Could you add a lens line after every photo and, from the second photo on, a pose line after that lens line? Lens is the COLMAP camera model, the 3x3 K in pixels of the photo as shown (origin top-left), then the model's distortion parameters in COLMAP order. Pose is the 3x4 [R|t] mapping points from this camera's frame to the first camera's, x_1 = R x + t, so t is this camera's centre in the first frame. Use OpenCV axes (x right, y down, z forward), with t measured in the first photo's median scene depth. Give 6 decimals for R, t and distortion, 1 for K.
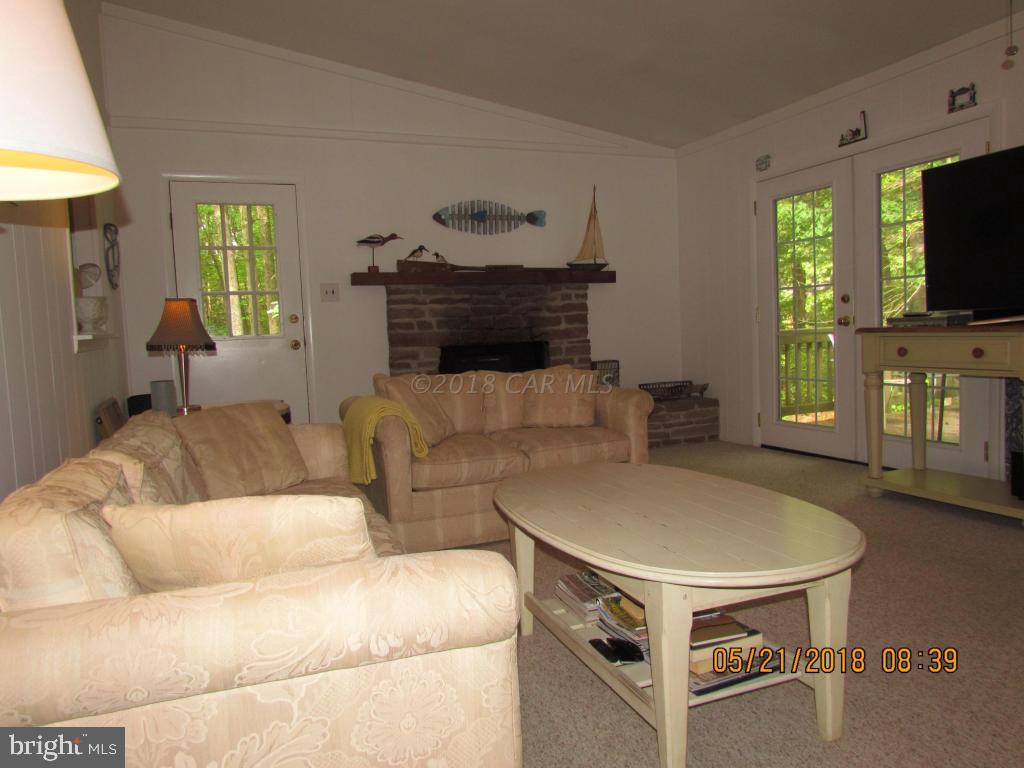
lens RADIAL K [[734.0, 0, 512.6], [0, 734.0, 382.3], [0, 0, 1]] dist [-0.024241, 0.005054]
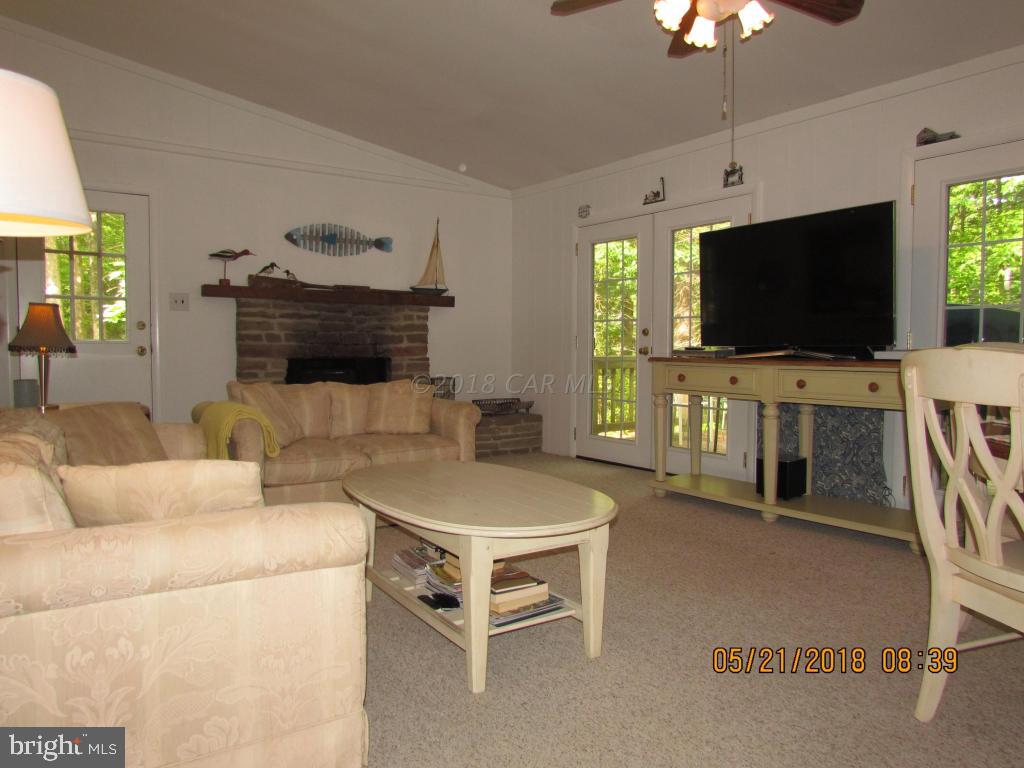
lens RADIAL K [[734.0, 0, 511.3], [0, 734.0, 379.7], [0, 0, 1]] dist [-0.024241, 0.005054]
pose [[0.976519, 0.034741, 0.212614, -0.006928], [-0.028738, 0.999098, -0.031259, 0.005606], [-0.213508, 0.024415, 0.976636, -0.100237]]
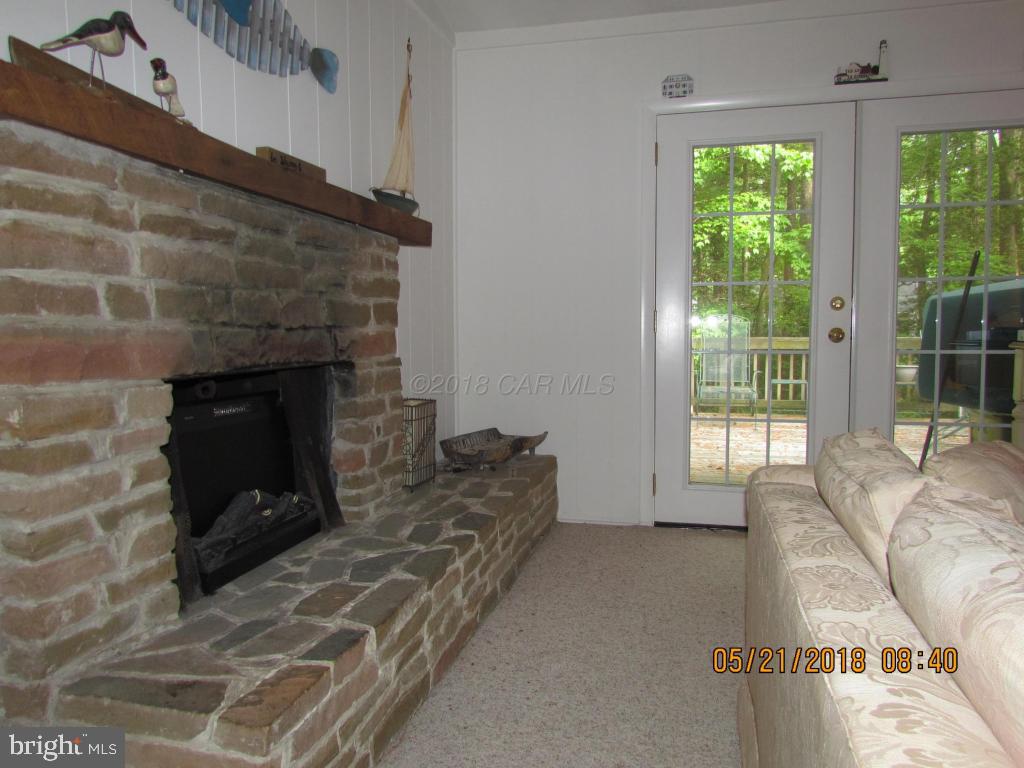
lens RADIAL K [[734.0, 0, 519.1], [0, 734.0, 381.2], [0, 0, 1]] dist [-0.024241, 0.005054]
pose [[0.606837, -0.016057, 0.794664, -0.249165], [0.037978, 0.999240, -0.008811, -0.039508], [-0.793918, 0.035527, 0.606986, 0.709879]]
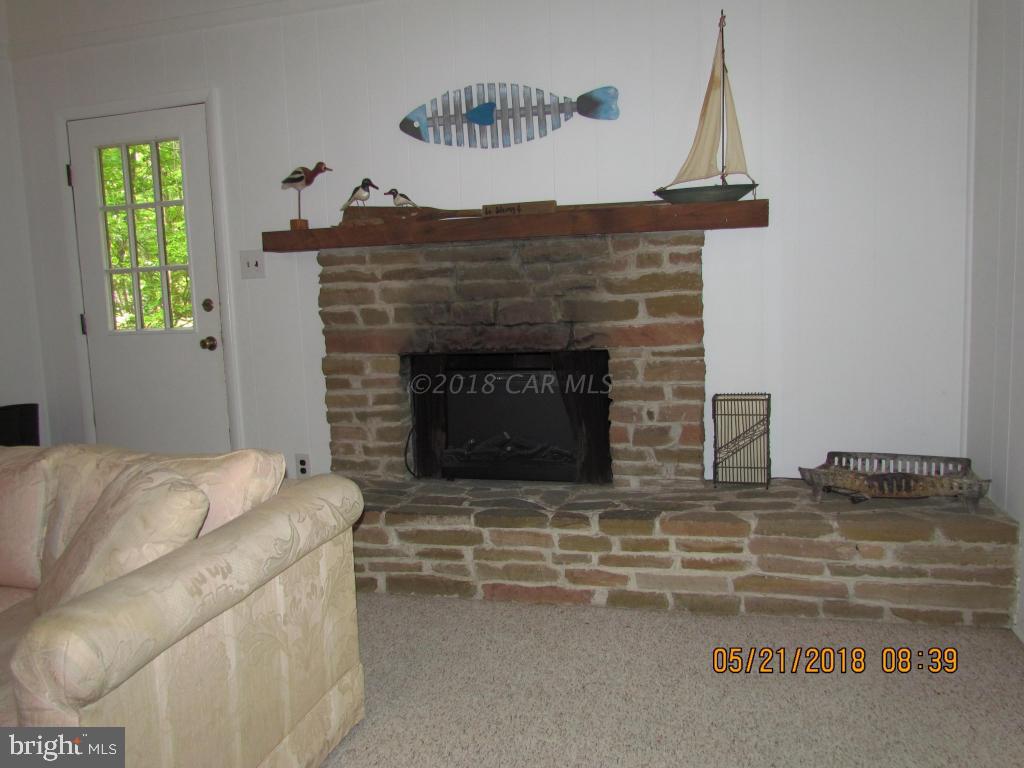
lens RADIAL K [[734.0, 0, 521.2], [0, 734.0, 381.8], [0, 0, 1]] dist [-0.024241, 0.005054]
pose [[0.789467, 0.078807, -0.608713, 0.330459], [-0.041902, 0.996329, 0.074645, -0.074134], [0.612361, -0.033423, 0.789871, 0.604998]]
